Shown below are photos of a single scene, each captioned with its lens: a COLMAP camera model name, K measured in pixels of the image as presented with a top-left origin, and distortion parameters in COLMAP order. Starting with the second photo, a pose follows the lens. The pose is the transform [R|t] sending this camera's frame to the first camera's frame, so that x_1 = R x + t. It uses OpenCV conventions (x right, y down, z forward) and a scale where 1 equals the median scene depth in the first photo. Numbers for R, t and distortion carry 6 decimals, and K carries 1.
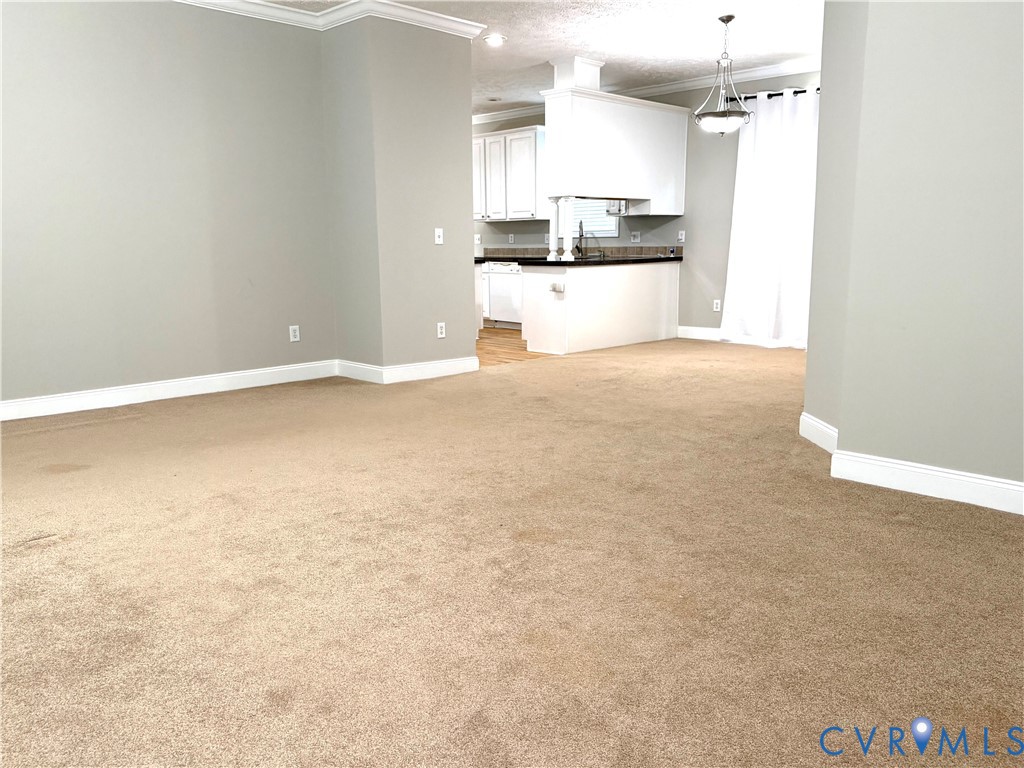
lens RADIAL K [[801.7, 0, 512.0], [0, 801.7, 384.0], [0, 0, 1]] dist [0.003926, 0.000434]
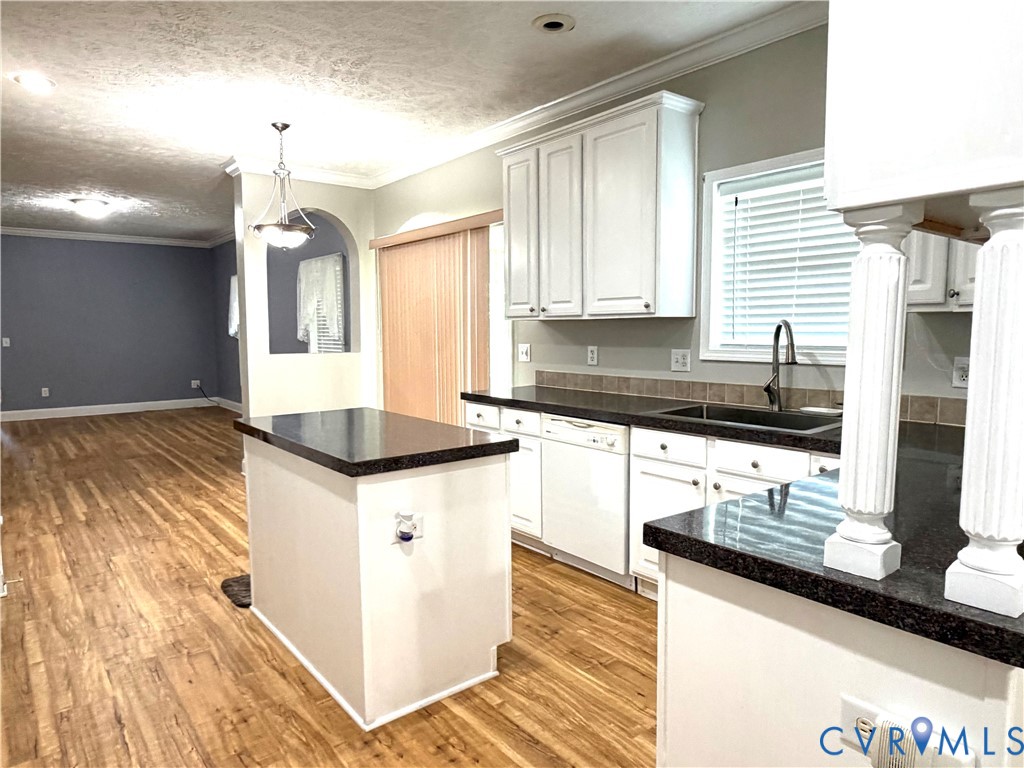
lens RADIAL K [[645.9, 0, 512.0], [0, 645.9, 384.0], [0, 0, 1]] dist [-0.006343, 0.001523]
pose [[0.995117, 0.008696, -0.098324, -0.011075], [-0.016688, 0.996594, -0.080755, -0.140998], [0.097286, 0.082001, 0.991873, 0.655626]]
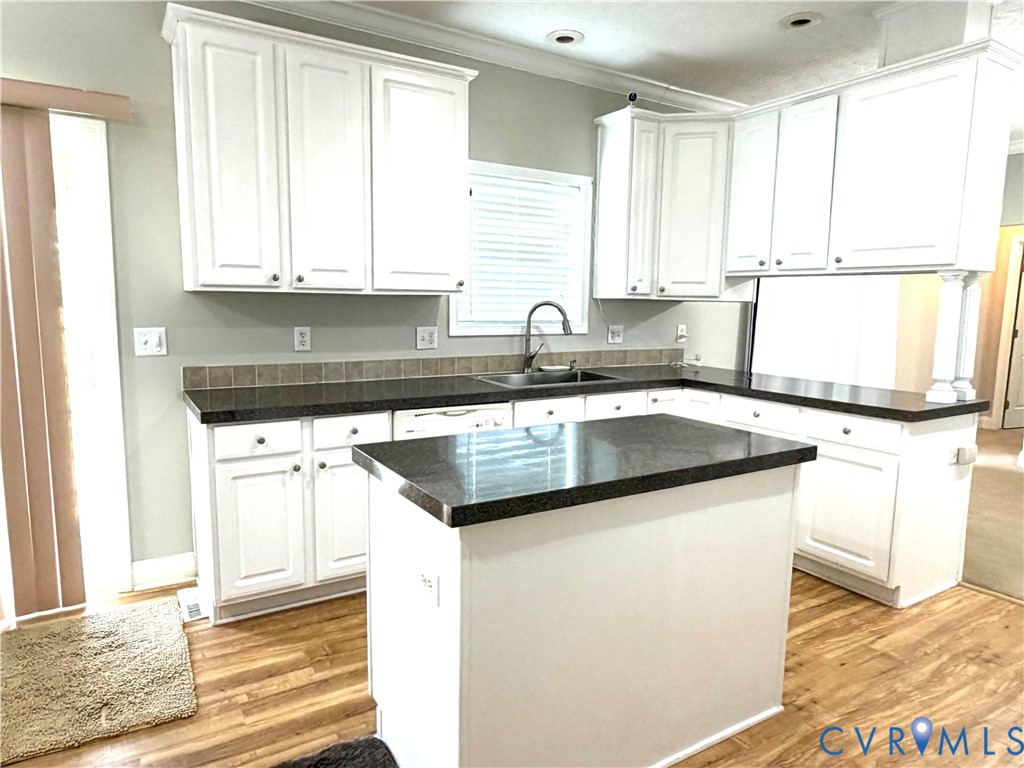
lens RADIAL K [[645.9, 0, 512.0], [0, 645.9, 384.0], [0, 0, 1]] dist [-0.006343, 0.001523]
pose [[0.232502, -0.113395, 0.965963, -0.291579], [0.149506, 0.985543, 0.079708, -0.180841], [-0.961036, 0.125885, 0.246094, 0.887713]]
